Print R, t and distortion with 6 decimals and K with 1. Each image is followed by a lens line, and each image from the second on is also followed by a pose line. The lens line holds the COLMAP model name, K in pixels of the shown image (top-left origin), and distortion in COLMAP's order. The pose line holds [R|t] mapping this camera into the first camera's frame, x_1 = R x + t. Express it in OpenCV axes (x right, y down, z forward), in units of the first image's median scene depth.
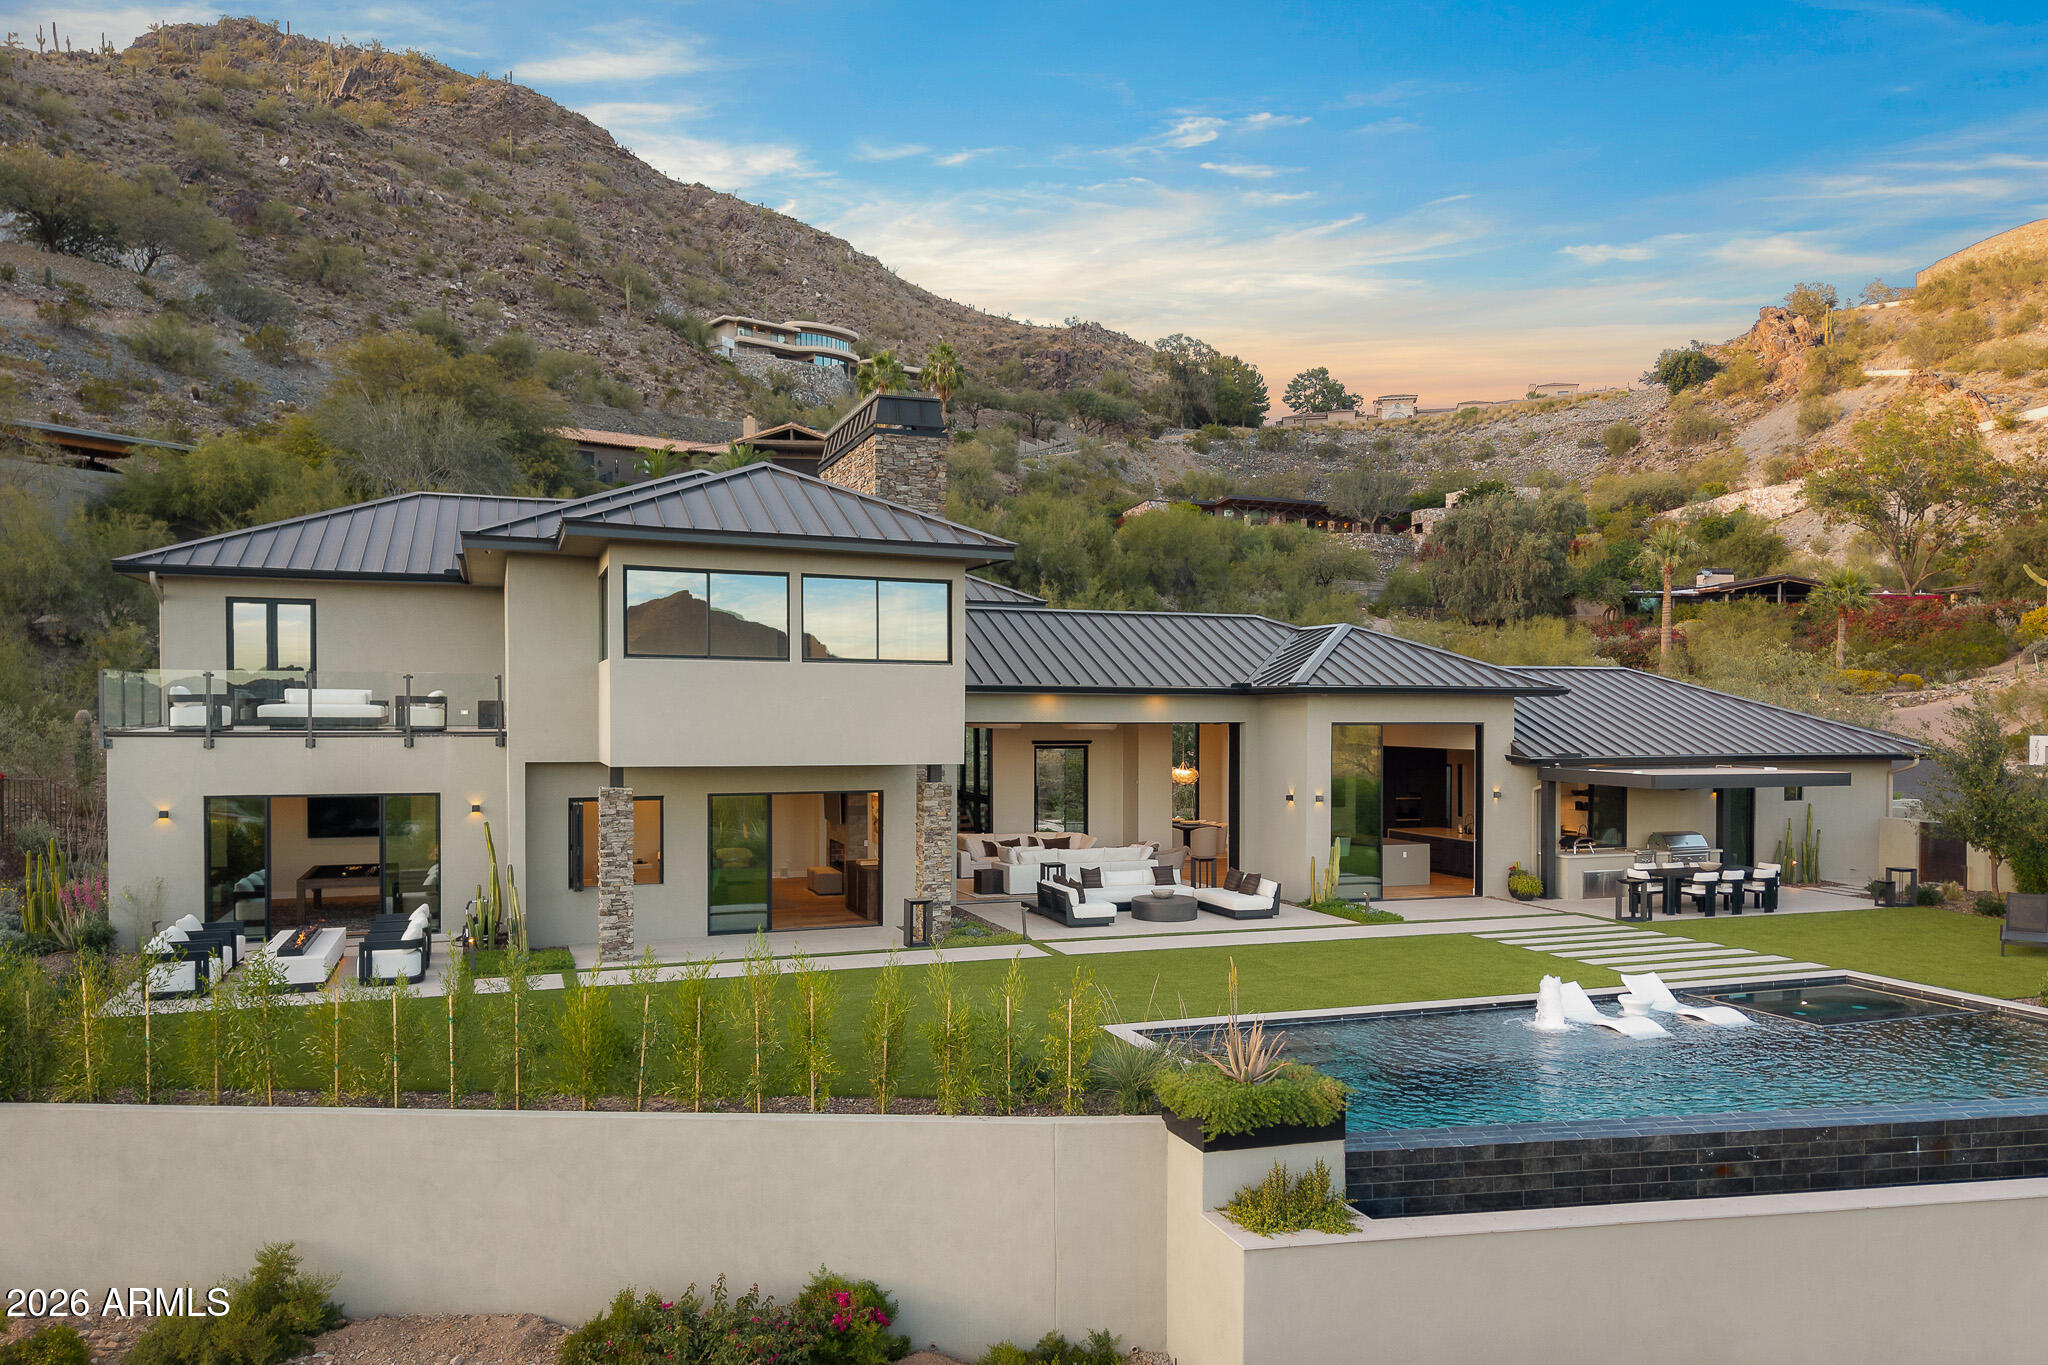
lens RADIAL K [[1451.6, 0, 1007.5], [0, 1451.6, 732.5], [0, 0, 1]] dist [0.022776, -0.009905]
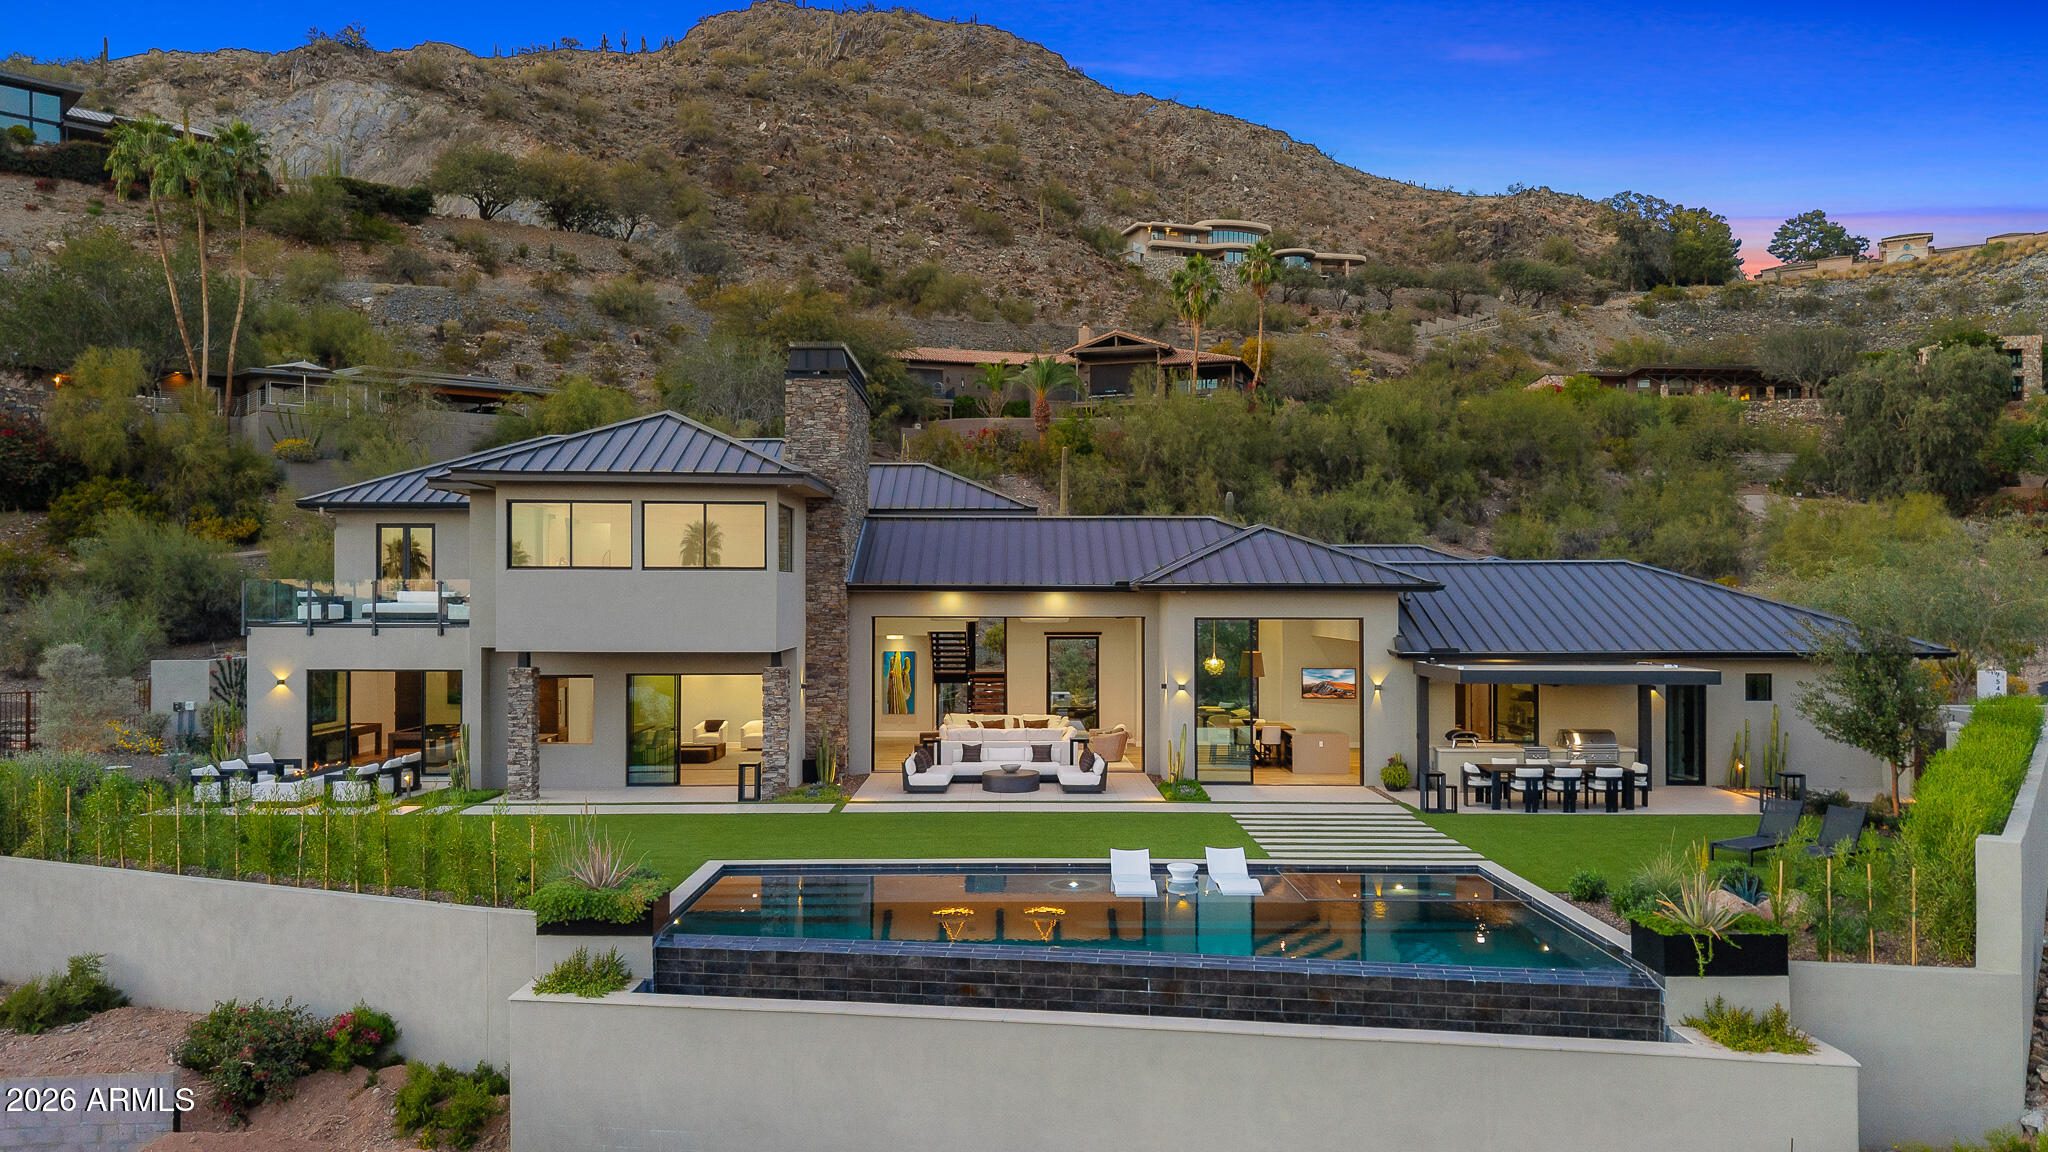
lens RADIAL K [[1442.8, 0, 988.9], [0, 1442.8, 601.3], [0, 0, 1]] dist [0.040115, -0.017173]
pose [[0.937411, -0.002366, -0.348216, 0.130989], [-0.001969, 0.999925, -0.012095, -0.001600], [0.348219, 0.012023, 0.937336, -0.018903]]
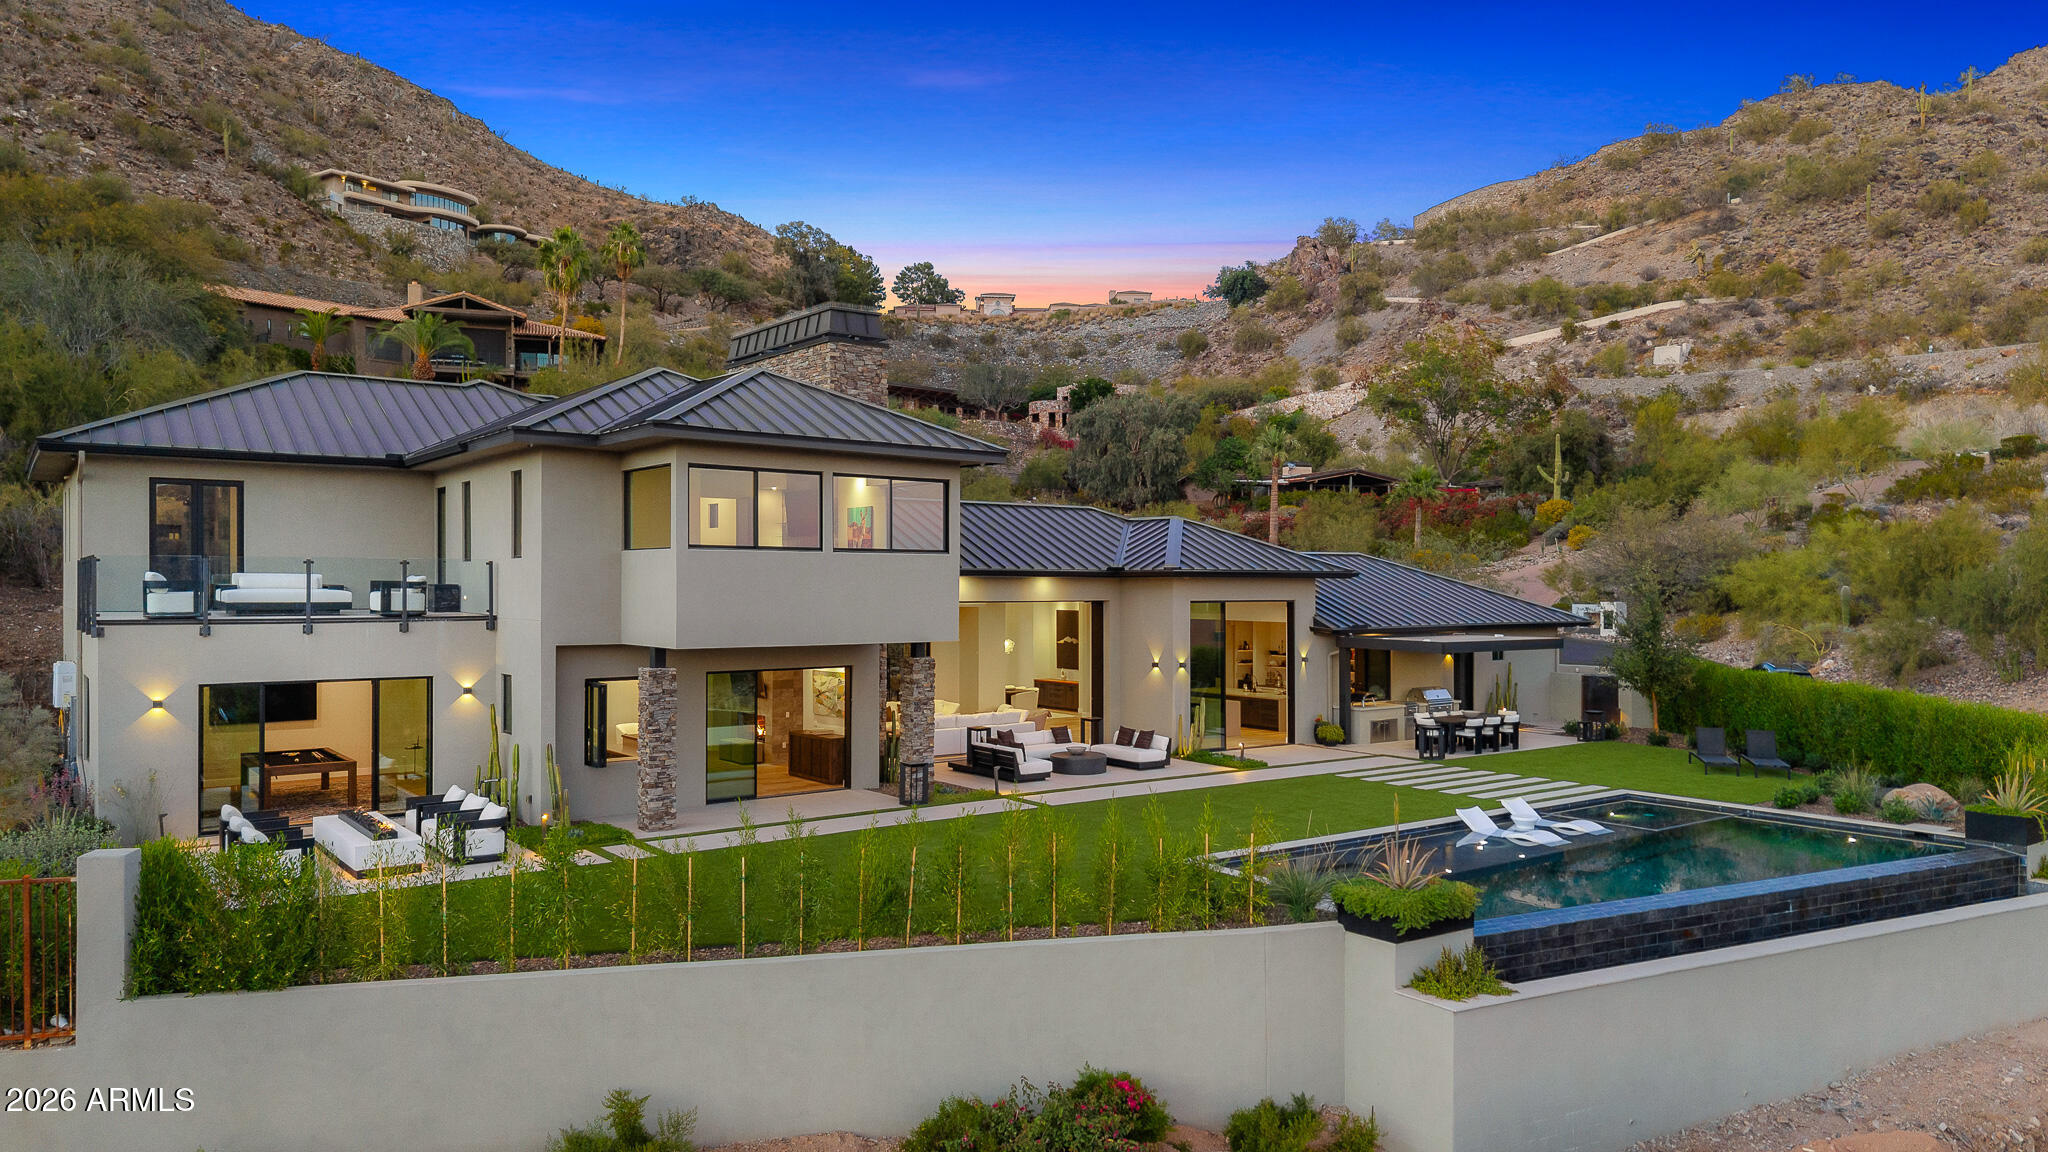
lens RADIAL K [[1396.6, 0, 991.0], [0, 1396.6, 579.3], [0, 0, 1]] dist [0.032112, -0.022771]
pose [[0.960092, -0.000453, 0.279684, -0.072432], [0.004546, 0.999892, -0.013984, -0.002716], [-0.279647, 0.014697, 0.959990, -0.013823]]
